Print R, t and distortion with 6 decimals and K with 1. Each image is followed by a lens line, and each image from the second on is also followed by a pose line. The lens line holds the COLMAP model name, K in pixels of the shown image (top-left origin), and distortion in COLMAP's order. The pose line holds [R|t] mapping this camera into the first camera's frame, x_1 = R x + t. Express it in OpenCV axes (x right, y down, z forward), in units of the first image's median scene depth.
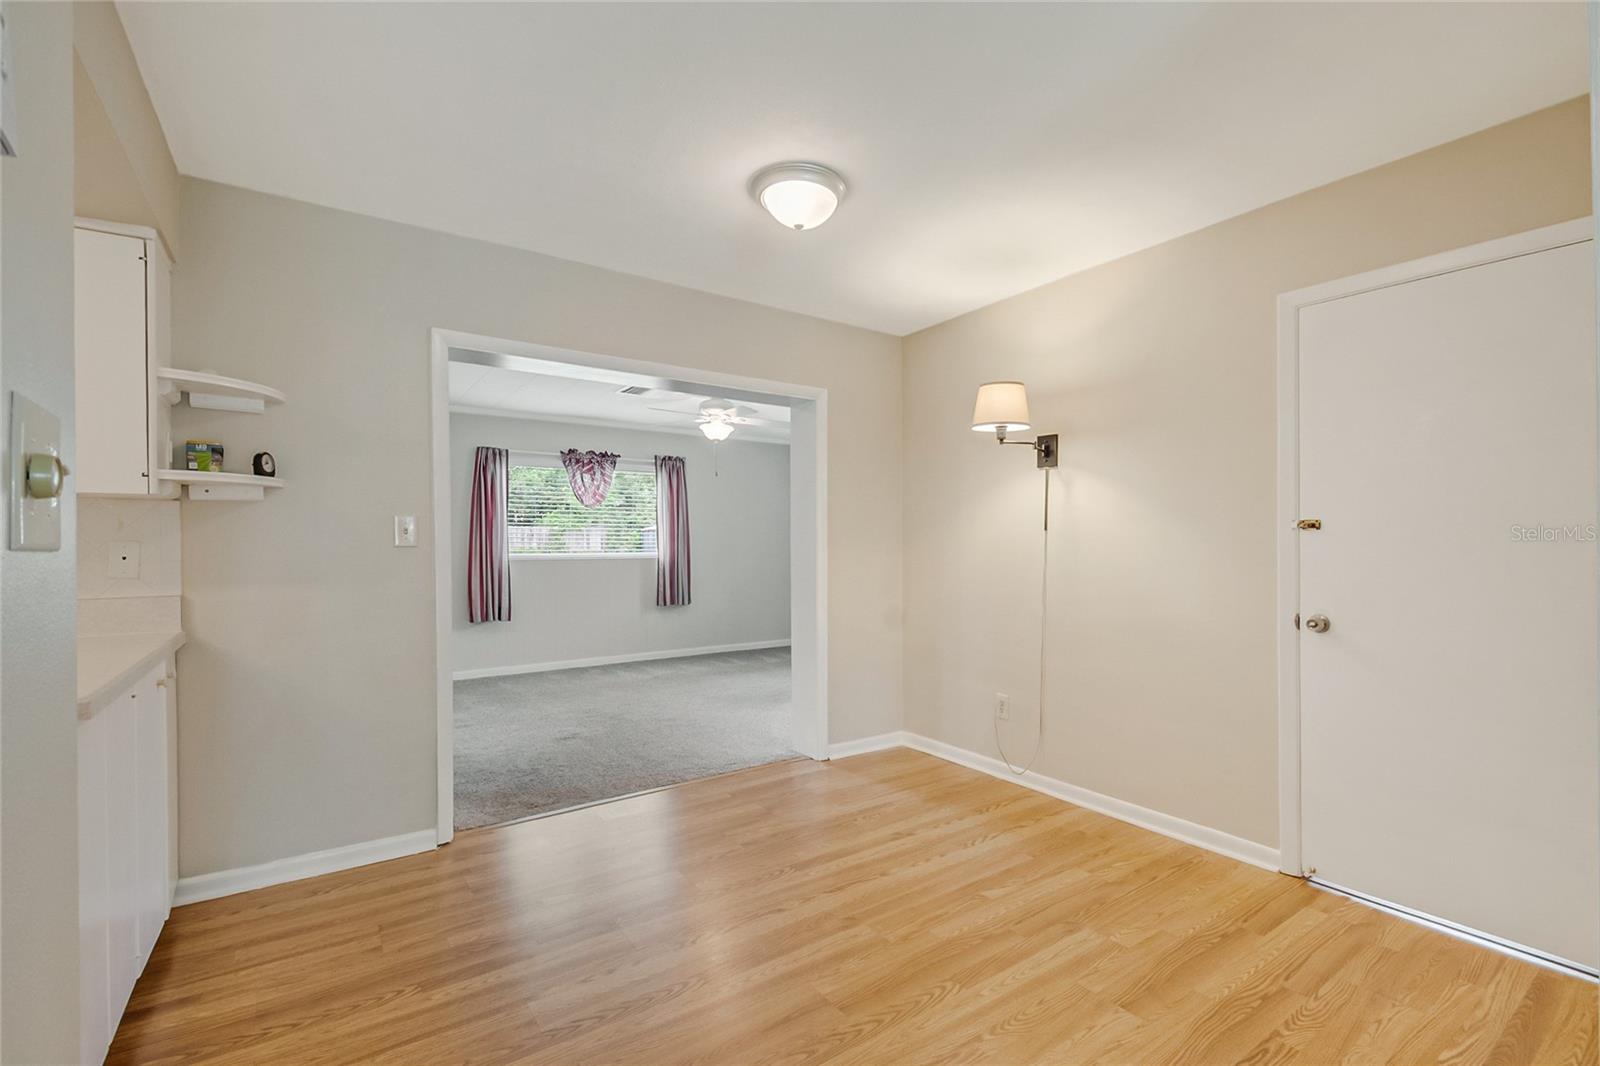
lens RADIAL K [[701.3, 0, 815.8], [0, 701.3, 555.2], [0, 0, 1]] dist [0.003043, -0.008260]
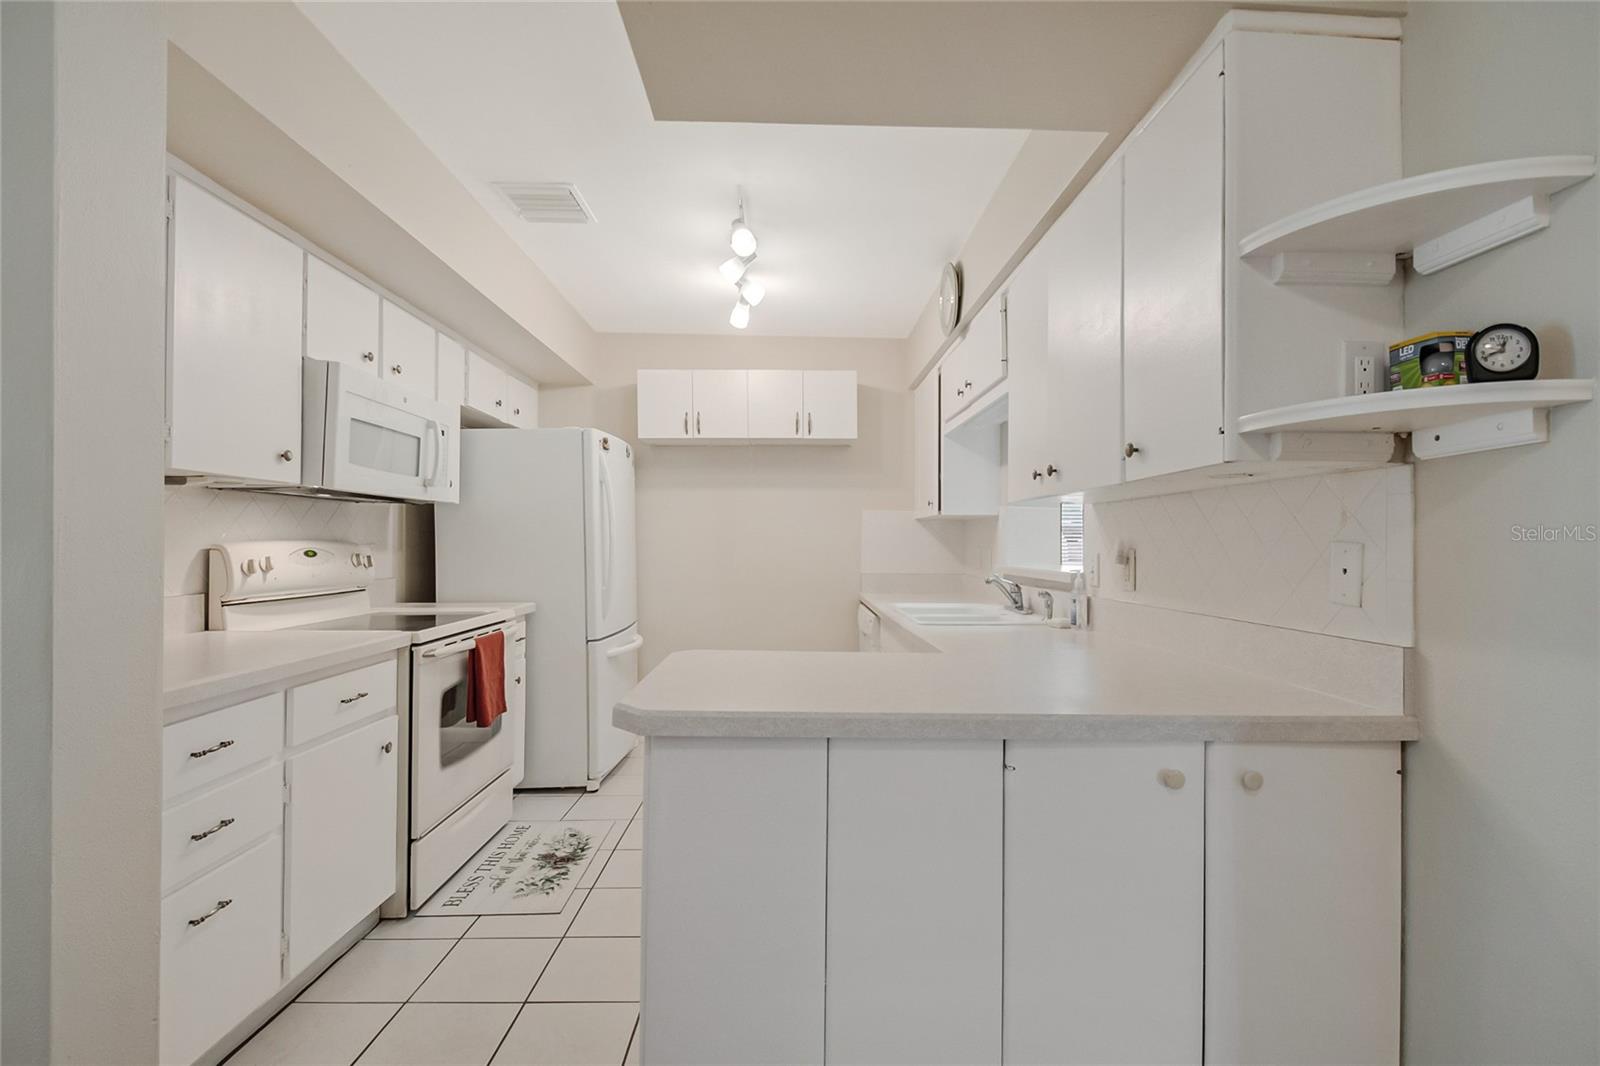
lens RADIAL K [[701.3, 0, 818.5], [0, 701.3, 540.3], [0, 0, 1]] dist [0.003043, -0.008260]
pose [[-0.557569, -0.003287, -0.830124, -0.226380], [-0.014043, 0.999886, 0.005473, -0.016942], [0.830012, 0.014709, -0.557552, 0.917947]]
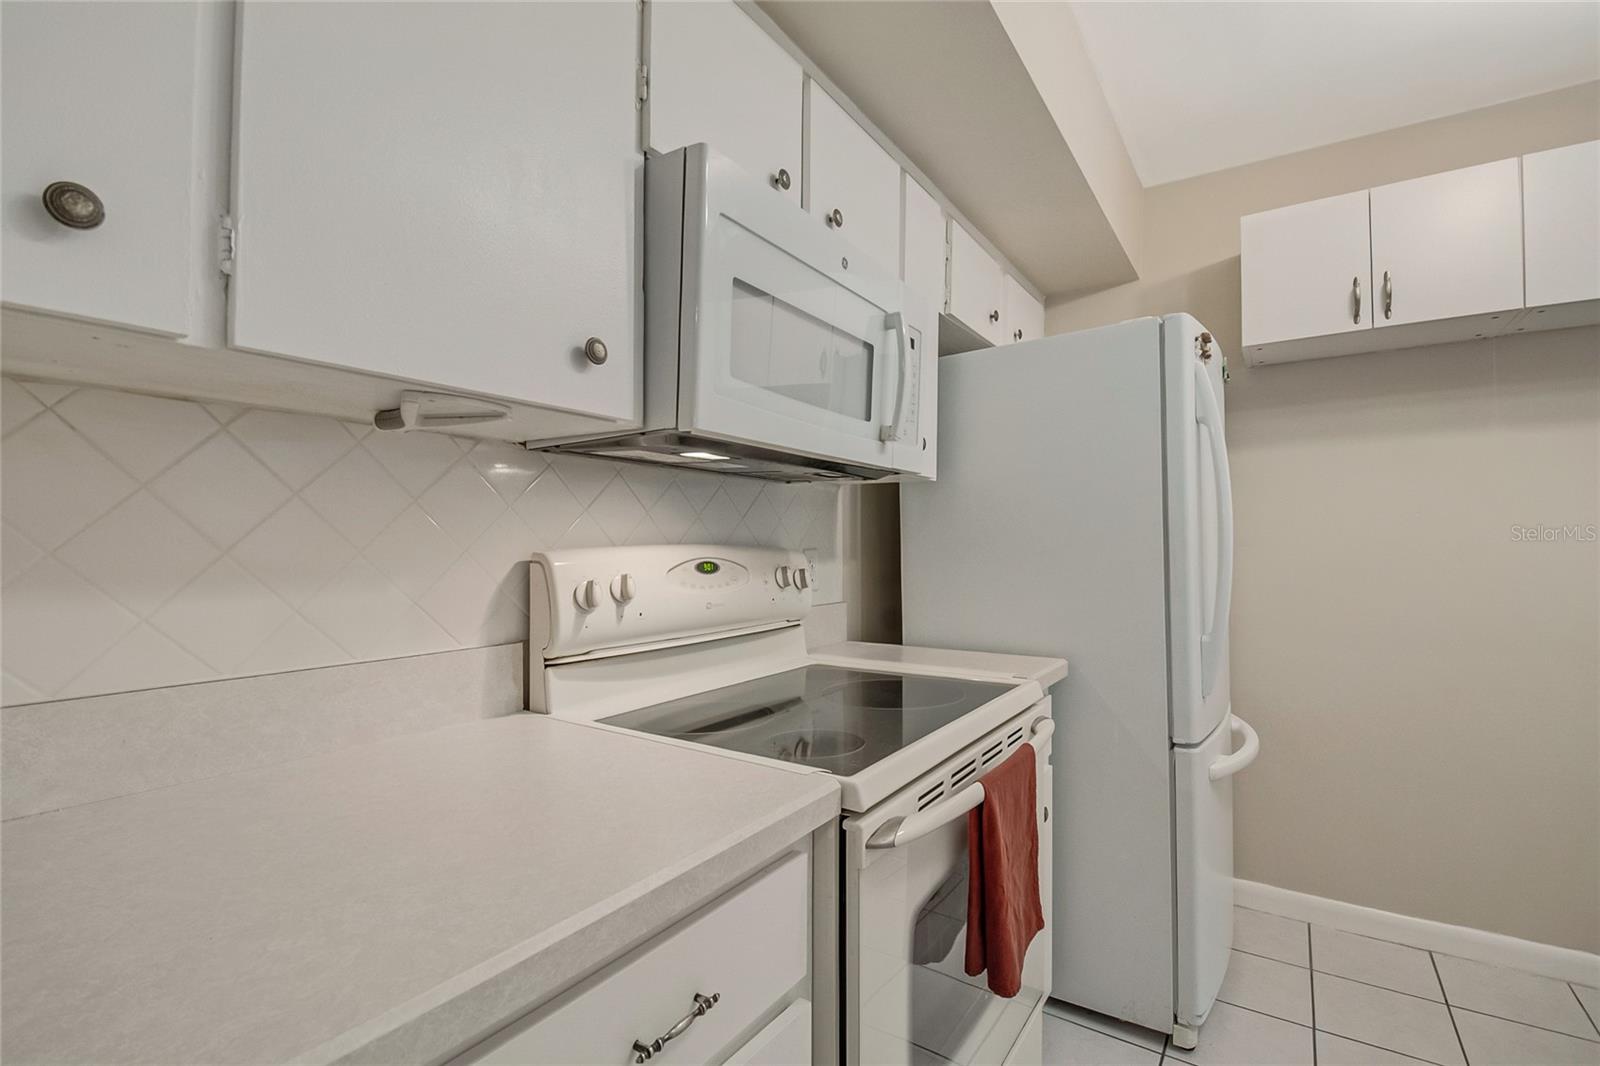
lens RADIAL K [[701.3, 0, 812.1], [0, 701.3, 542.3], [0, 0, 1]] dist [0.003043, -0.008260]
pose [[-0.940652, 0.001586, -0.339370, -0.569596], [-0.002853, 0.999917, 0.012581, -0.009692], [0.339361, 0.012803, -0.940569, 0.269278]]
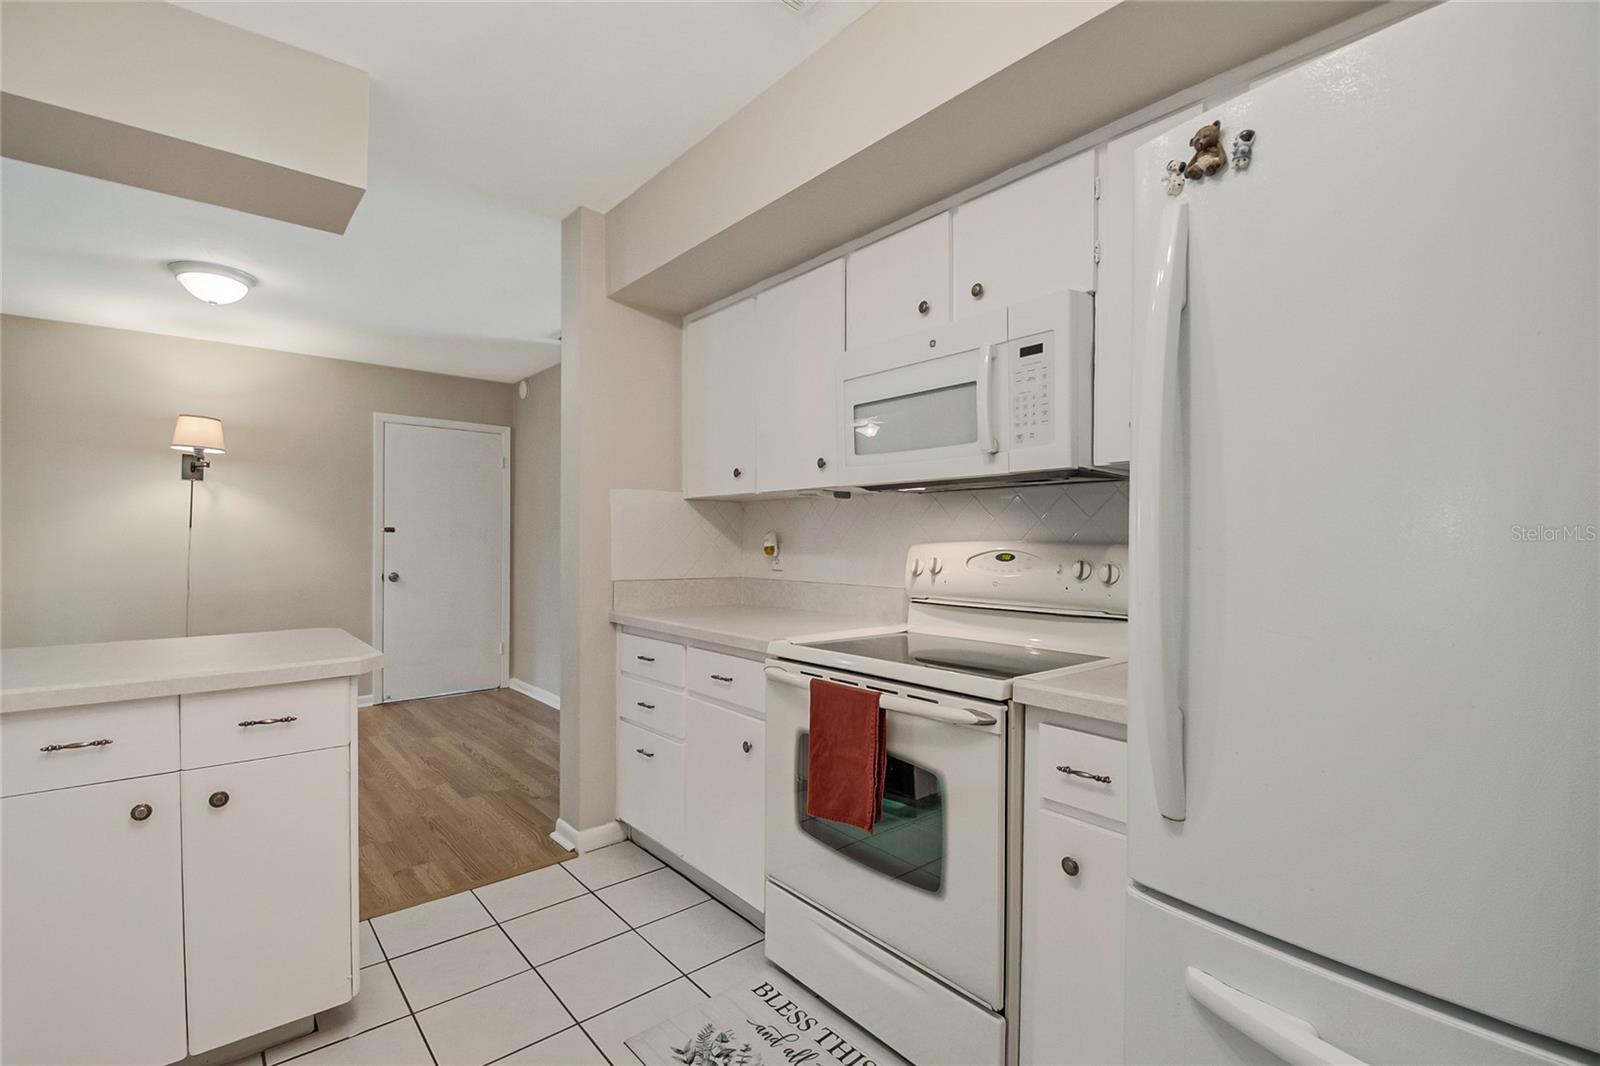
lens RADIAL K [[701.3, 0, 798.9], [0, 701.3, 537.9], [0, 0, 1]] dist [0.003043, -0.008260]
pose [[-0.086332, 0.005356, 0.996252, -1.551920], [0.007194, 0.999963, -0.004753, -0.000909], [-0.996240, 0.006756, -0.086368, -0.022595]]
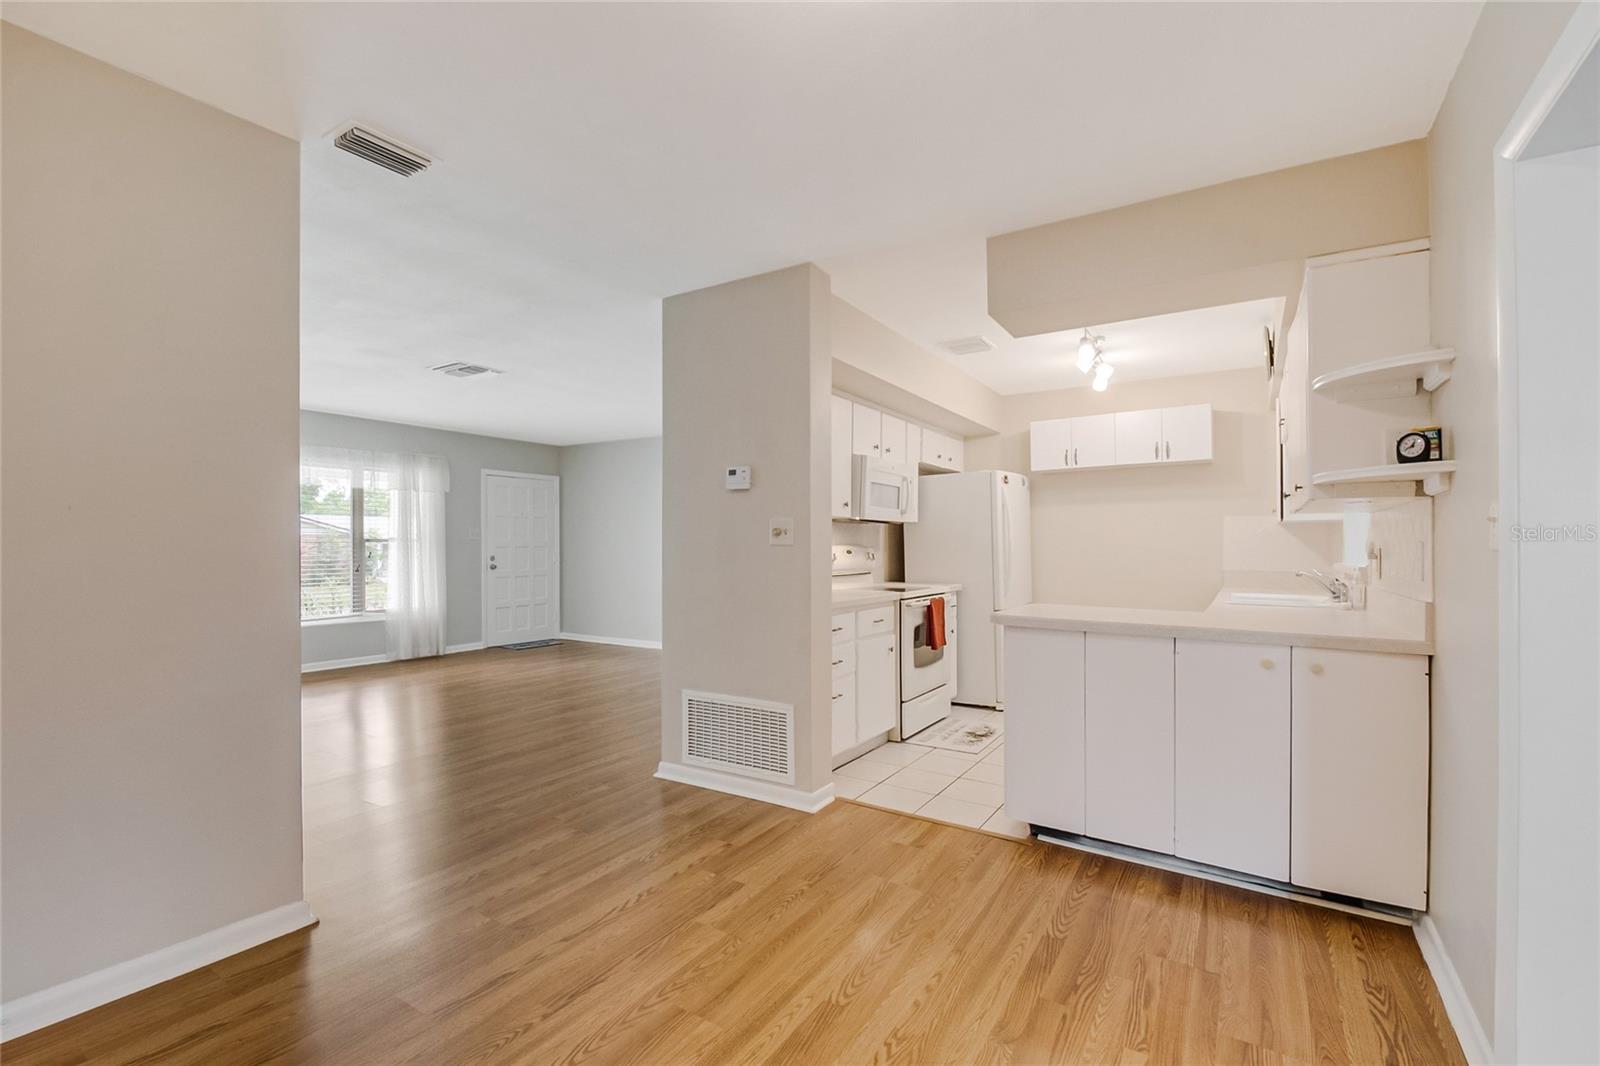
lens RADIAL K [[701.3, 0, 810.8], [0, 701.3, 535.4], [0, 0, 1]] dist [0.003043, -0.008260]
pose [[-0.929204, -0.001118, -0.369567, 0.181907], [-0.000749, 0.999999, -0.001142, -0.025945], [0.369568, -0.000784, -0.929204, 1.538510]]
